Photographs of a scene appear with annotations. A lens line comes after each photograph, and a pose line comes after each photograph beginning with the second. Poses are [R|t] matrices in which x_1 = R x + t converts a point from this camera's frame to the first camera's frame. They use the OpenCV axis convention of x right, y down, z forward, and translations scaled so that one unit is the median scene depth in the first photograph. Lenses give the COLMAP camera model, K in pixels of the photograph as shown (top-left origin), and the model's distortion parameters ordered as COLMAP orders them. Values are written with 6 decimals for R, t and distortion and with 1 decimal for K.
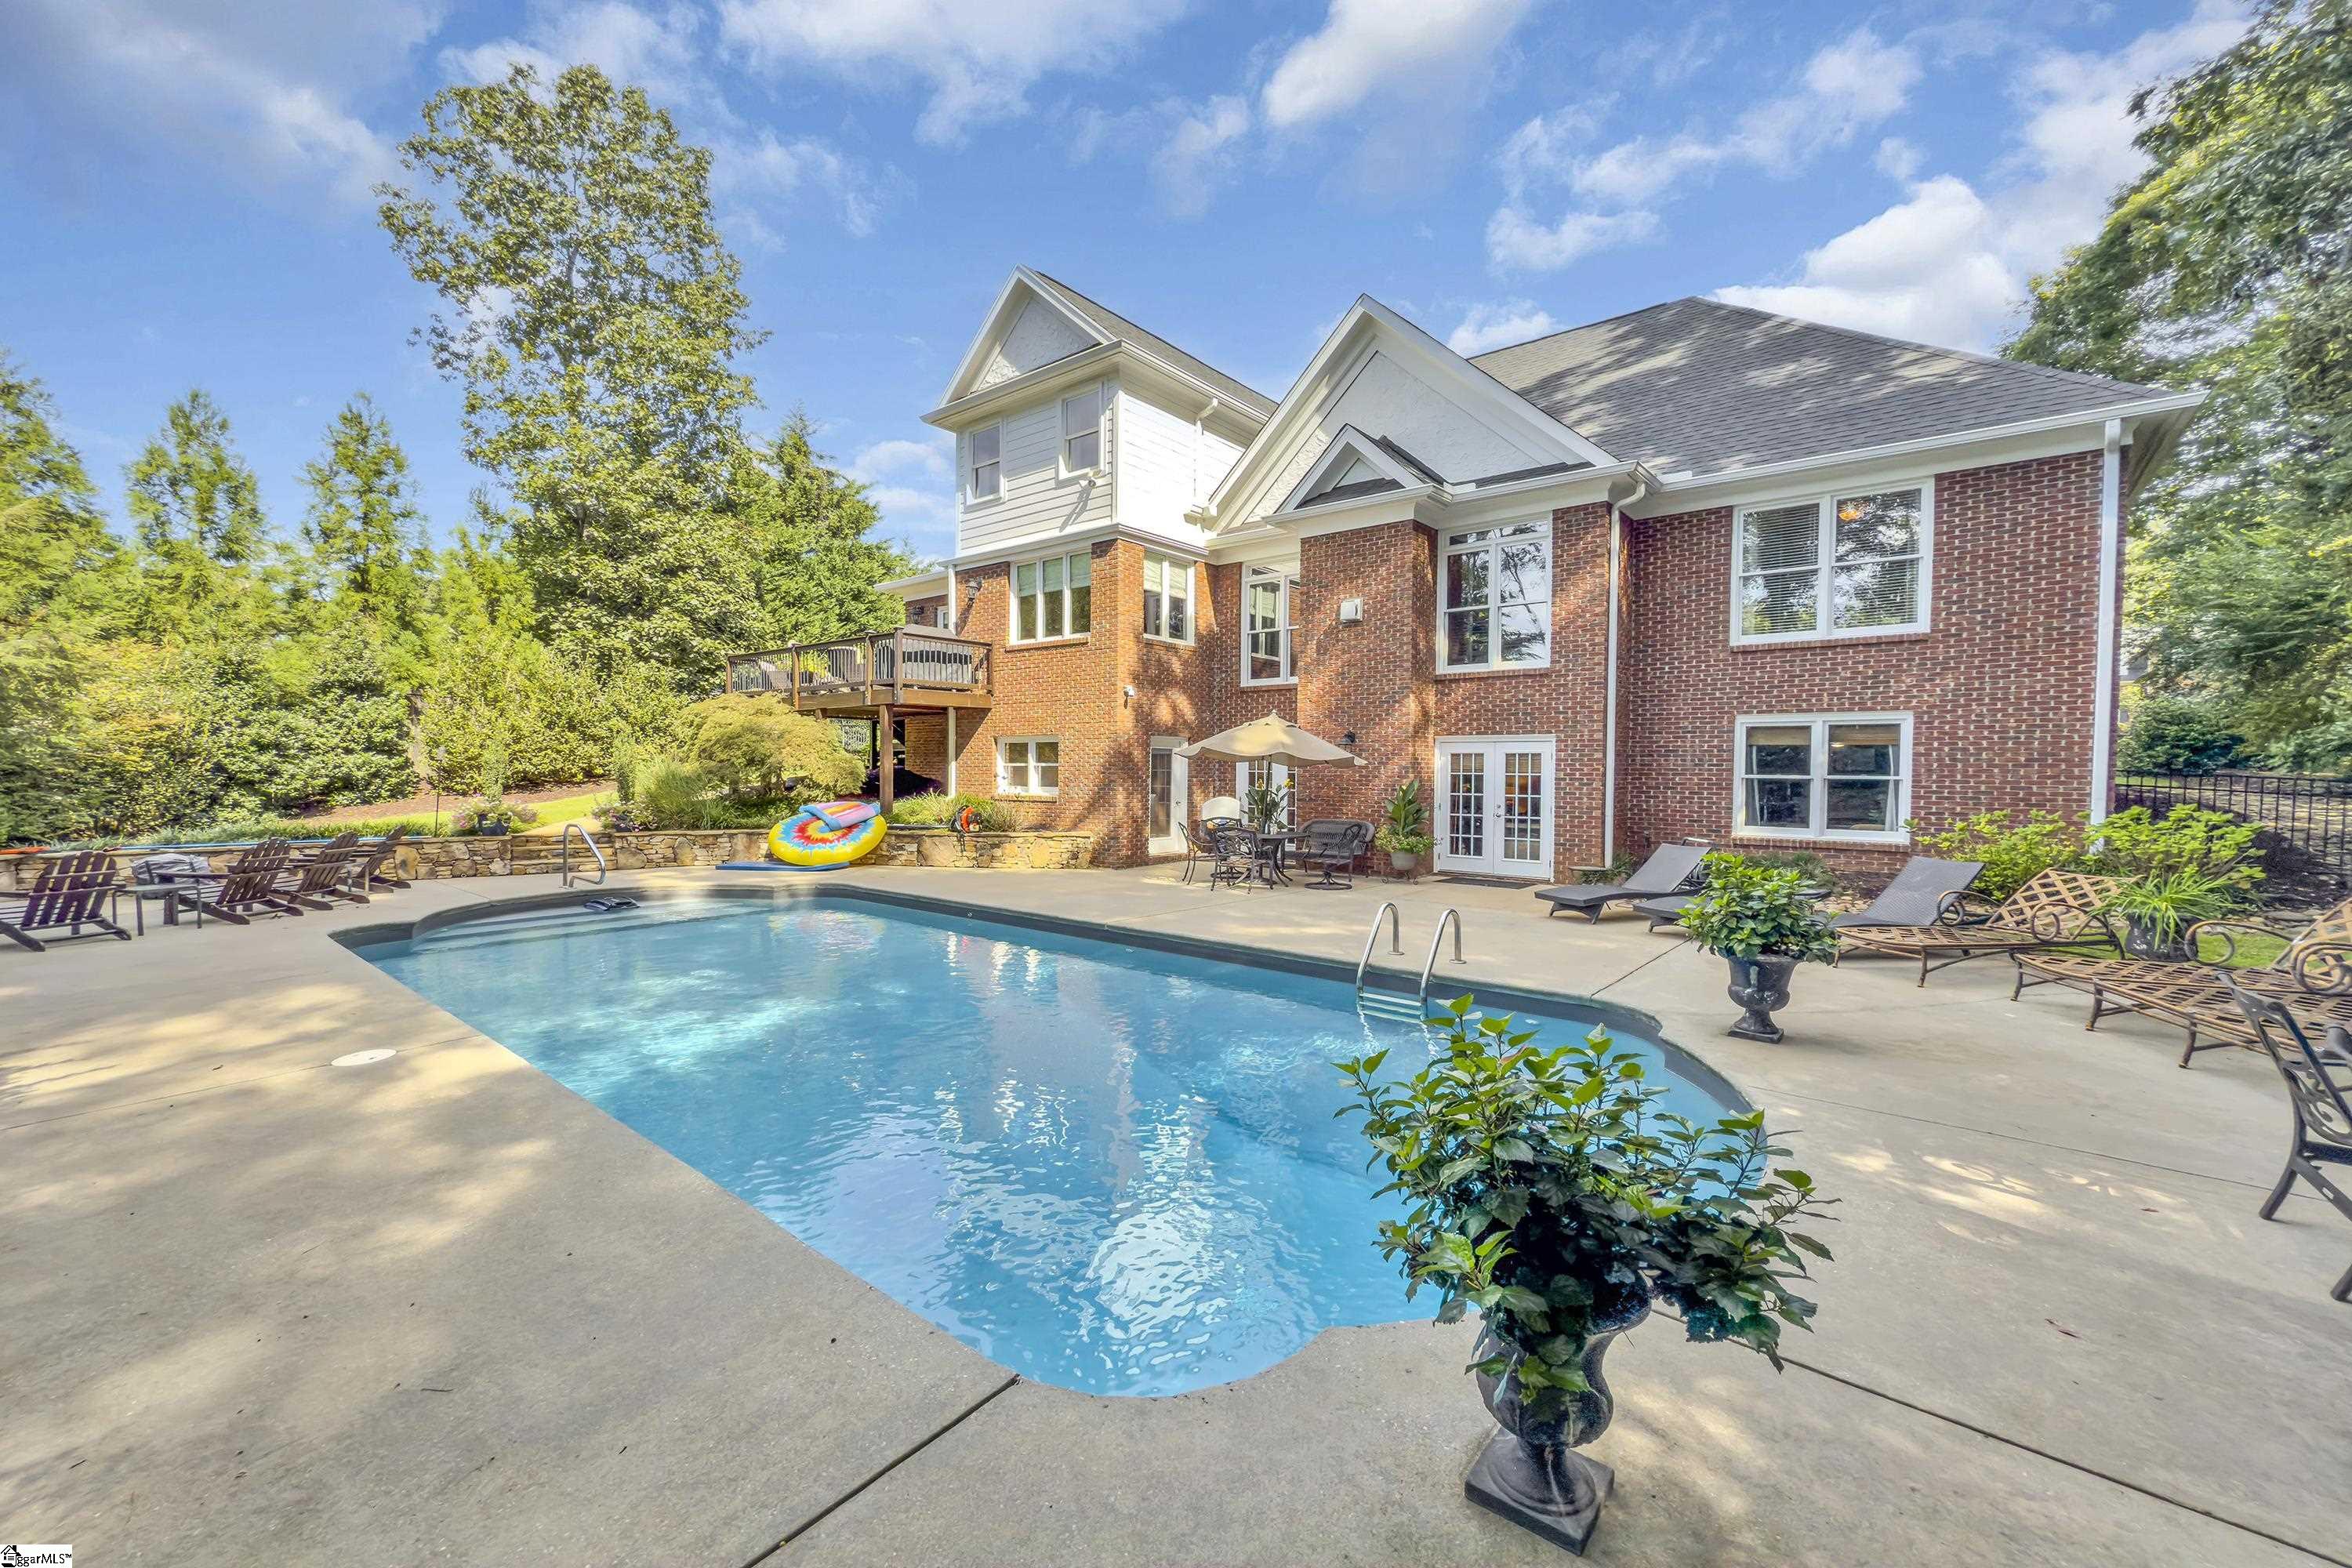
lens RADIAL K [[933.2, 0, 1179.3], [0, 933.2, 781.3], [0, 0, 1]] dist [0.000208, 0.000124]
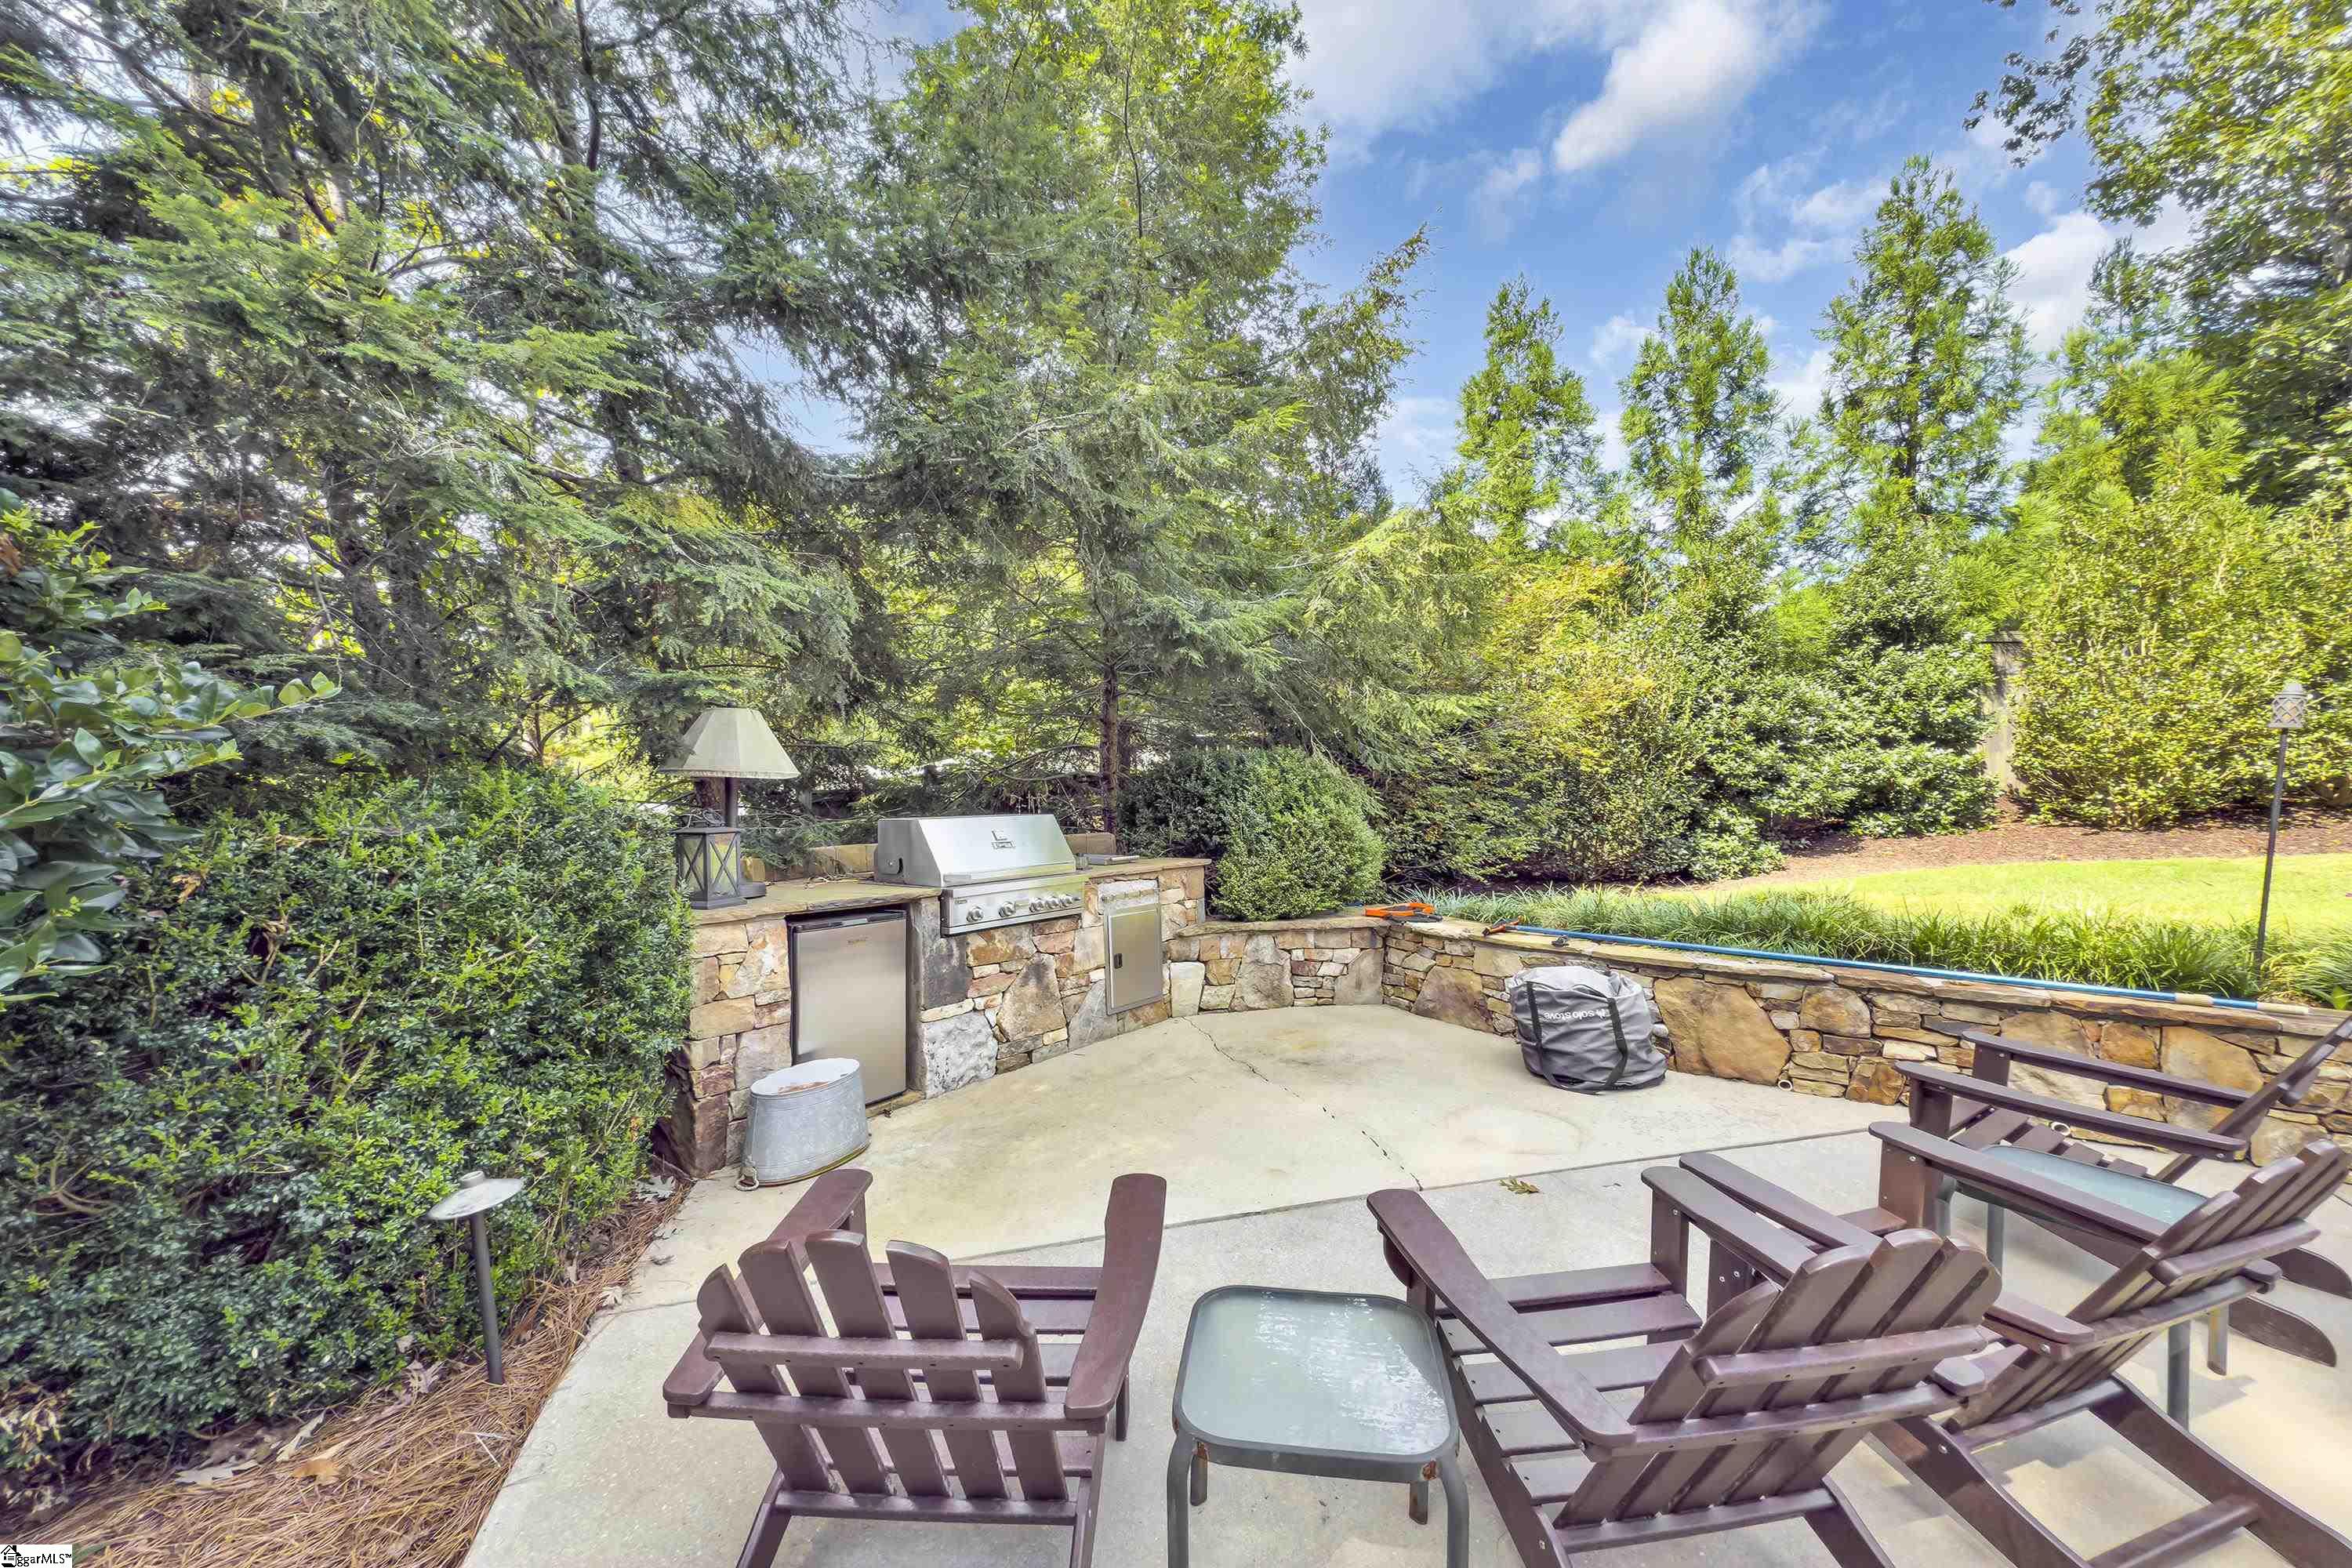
lens RADIAL K [[933.2, 0, 1180.0], [0, 933.2, 793.1], [0, 0, 1]] dist [0.000208, 0.000124]
pose [[0.240902, 0.018038, -0.970382, -0.433445], [-0.021553, 0.999680, 0.013232, 0.000724], [0.970310, 0.017727, 0.241214, 0.436291]]
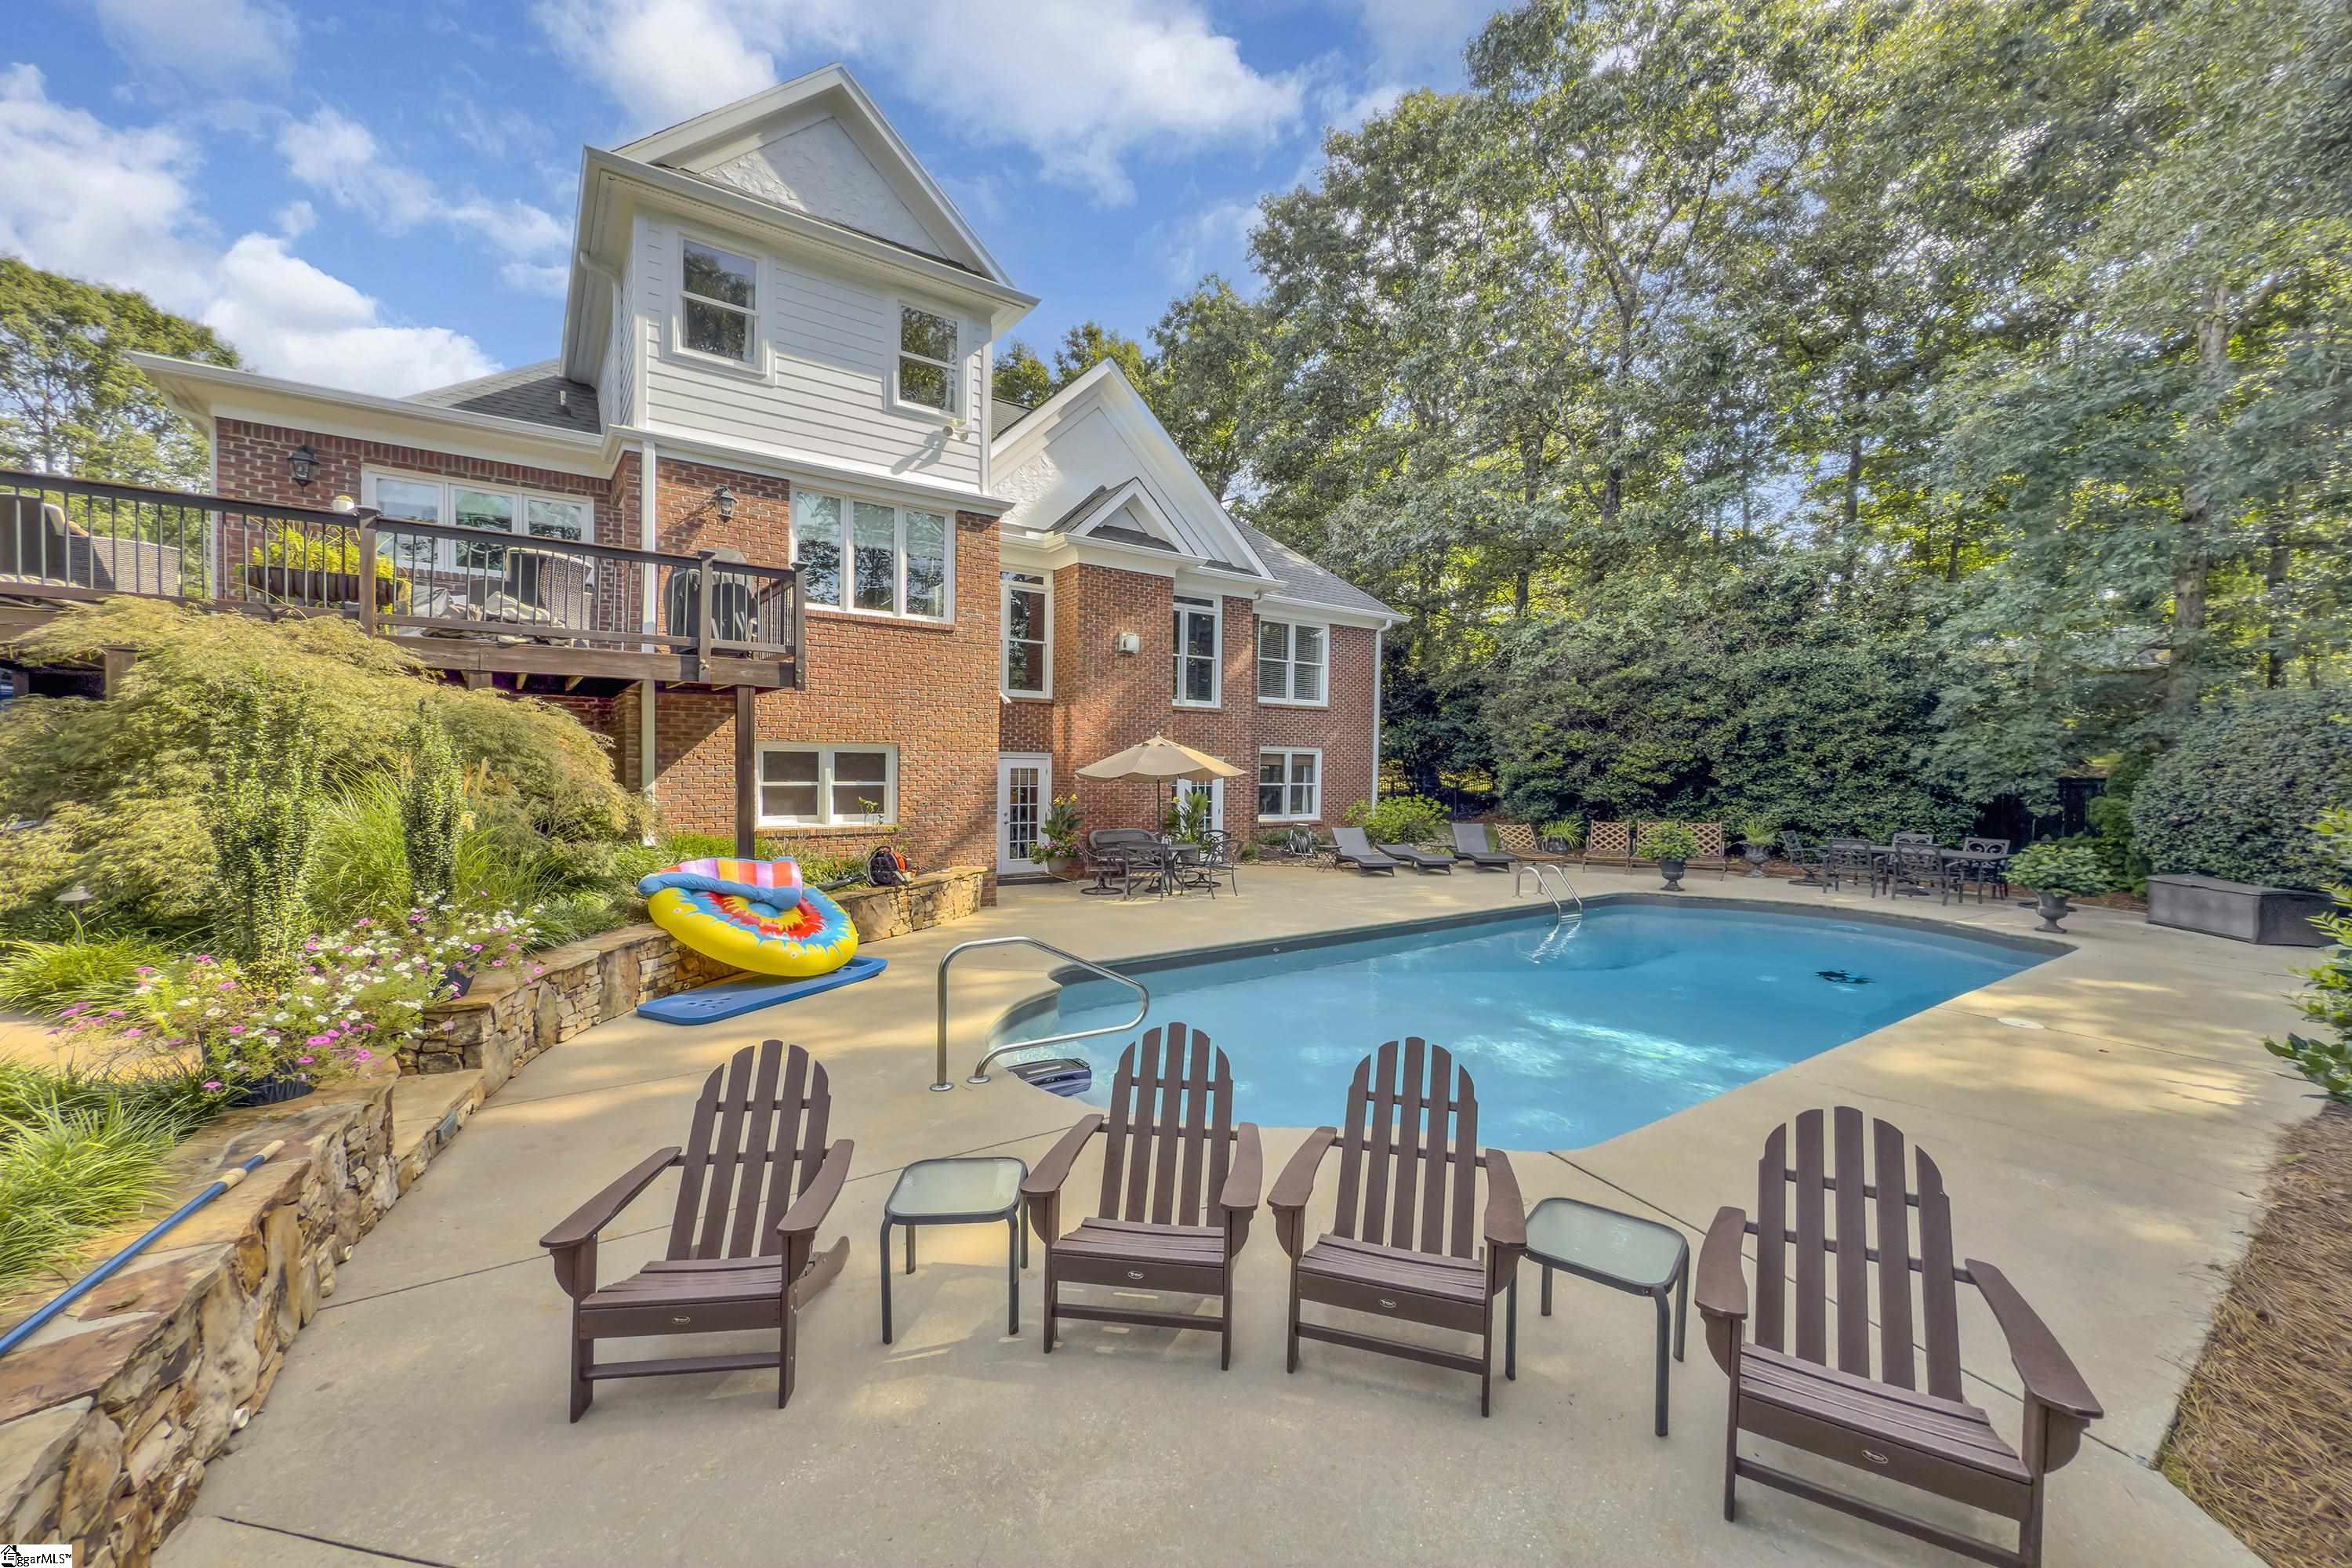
lens RADIAL K [[933.2, 0, 1177.7], [0, 933.2, 793.5], [0, 0, 1]] dist [0.000208, 0.000124]
pose [[0.253942, -0.027534, 0.966827, -1.395214], [0.018073, 0.999555, 0.023719, -0.043514], [-0.967051, 0.011451, 0.254327, 1.037363]]
